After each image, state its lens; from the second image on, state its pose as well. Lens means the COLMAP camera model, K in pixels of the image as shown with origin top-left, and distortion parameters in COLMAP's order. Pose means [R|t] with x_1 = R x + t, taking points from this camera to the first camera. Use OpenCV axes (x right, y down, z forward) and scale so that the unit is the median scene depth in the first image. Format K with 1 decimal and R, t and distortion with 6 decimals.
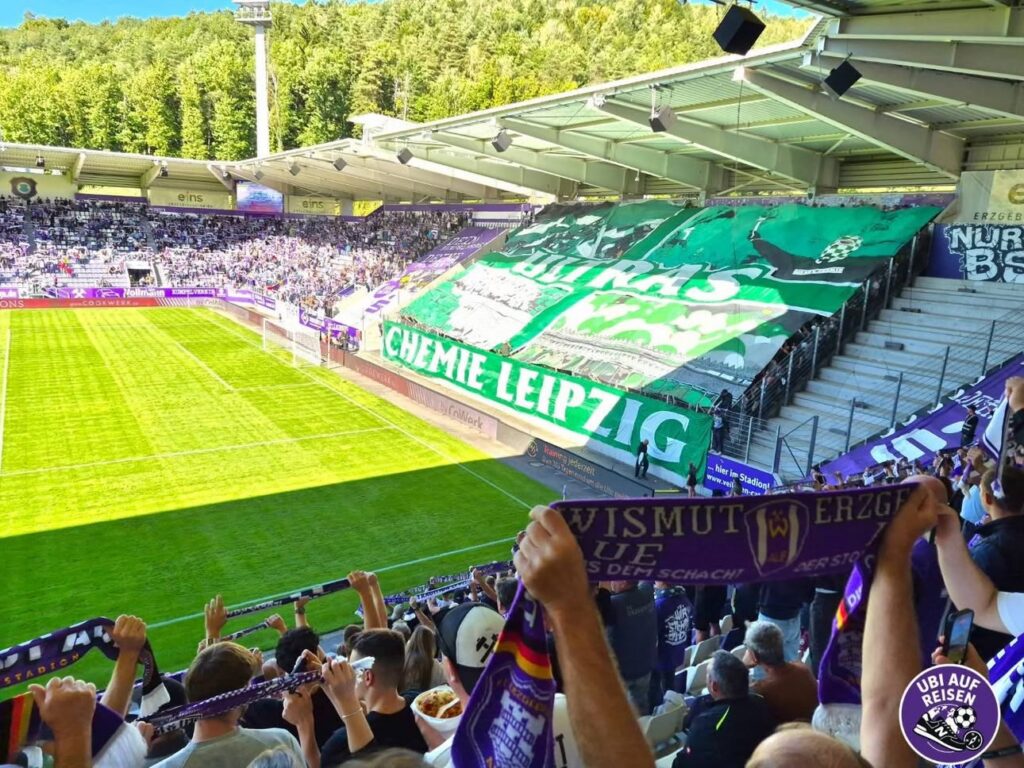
lens RADIAL K [[711.9, 0, 491.5], [0, 711.9, 384.8], [0, 0, 1]] dist [0.003605, 0.001083]
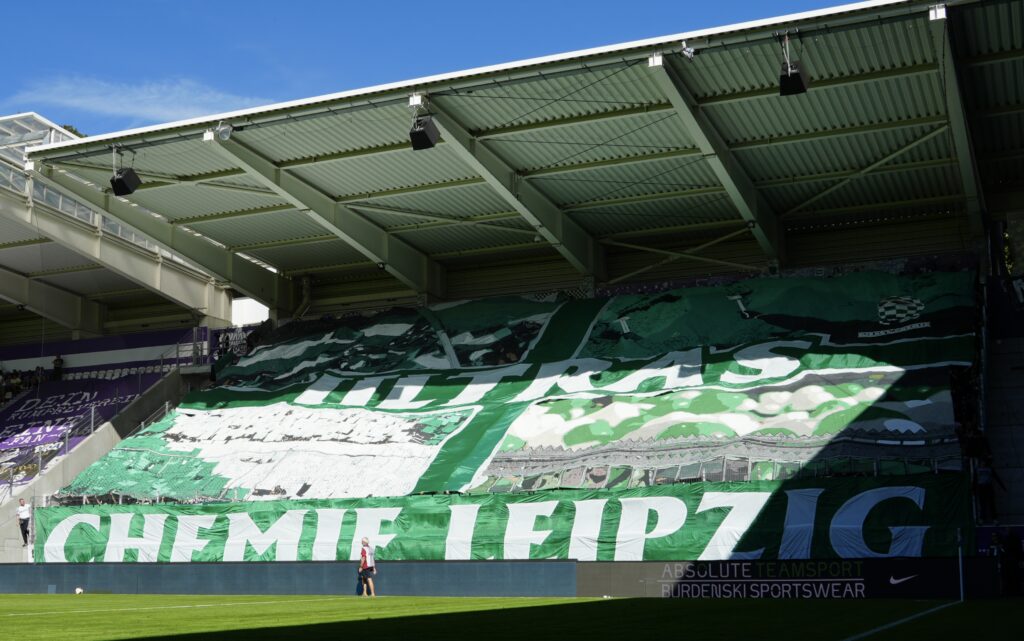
lens RADIAL K [[1309.5, 0, 468.3], [0, 1309.5, 373.7], [0, 0, 1]] dist [-0.009412, -0.043297]
pose [[0.831345, 0.030741, 0.554906, -0.565505], [0.159845, 0.943053, -0.291719, 0.176975], [-0.532274, 0.331218, 0.779089, 0.191376]]
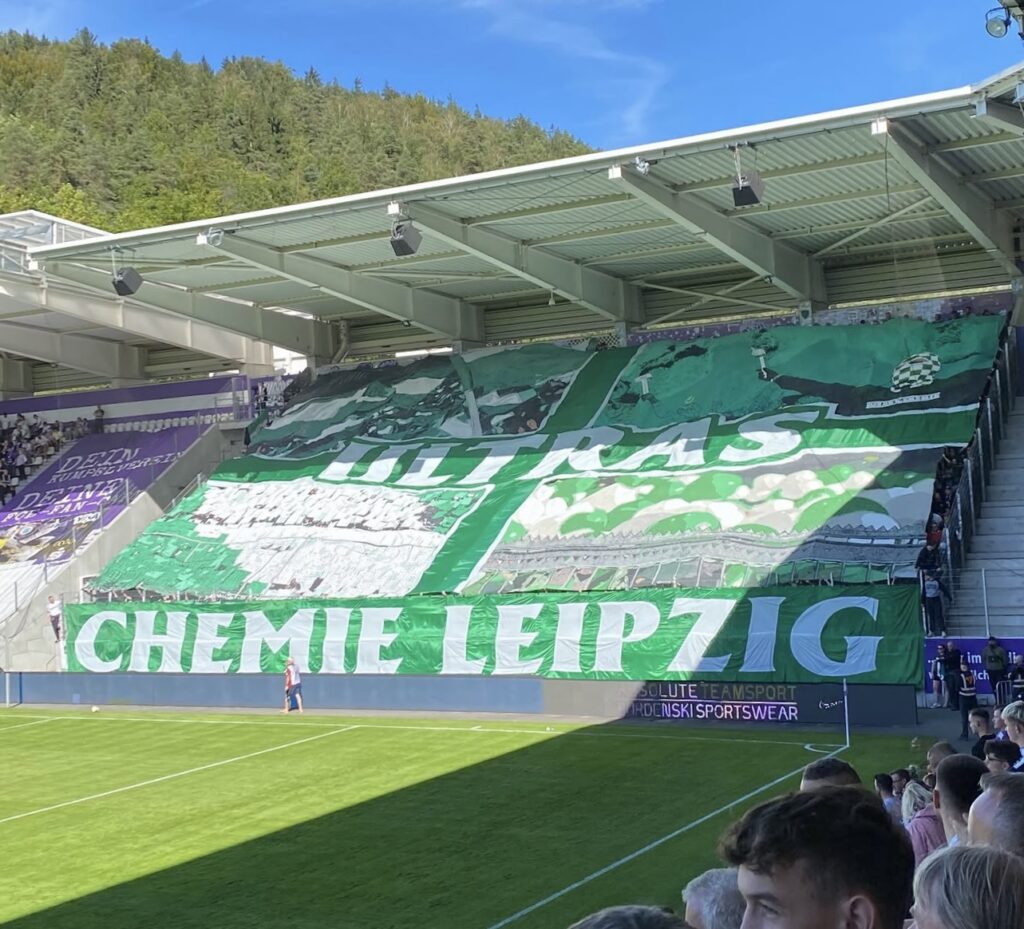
lens RADIAL K [[1540.5, 0, 505.4], [0, 1540.5, 405.8], [0, 0, 1]] dist [0.308558, -1.210565]
pose [[0.877523, -0.058577, 0.475944, -0.552372], [0.186034, 0.956365, -0.225295, 0.107075], [-0.441979, 0.286243, 0.850129, -0.118378]]
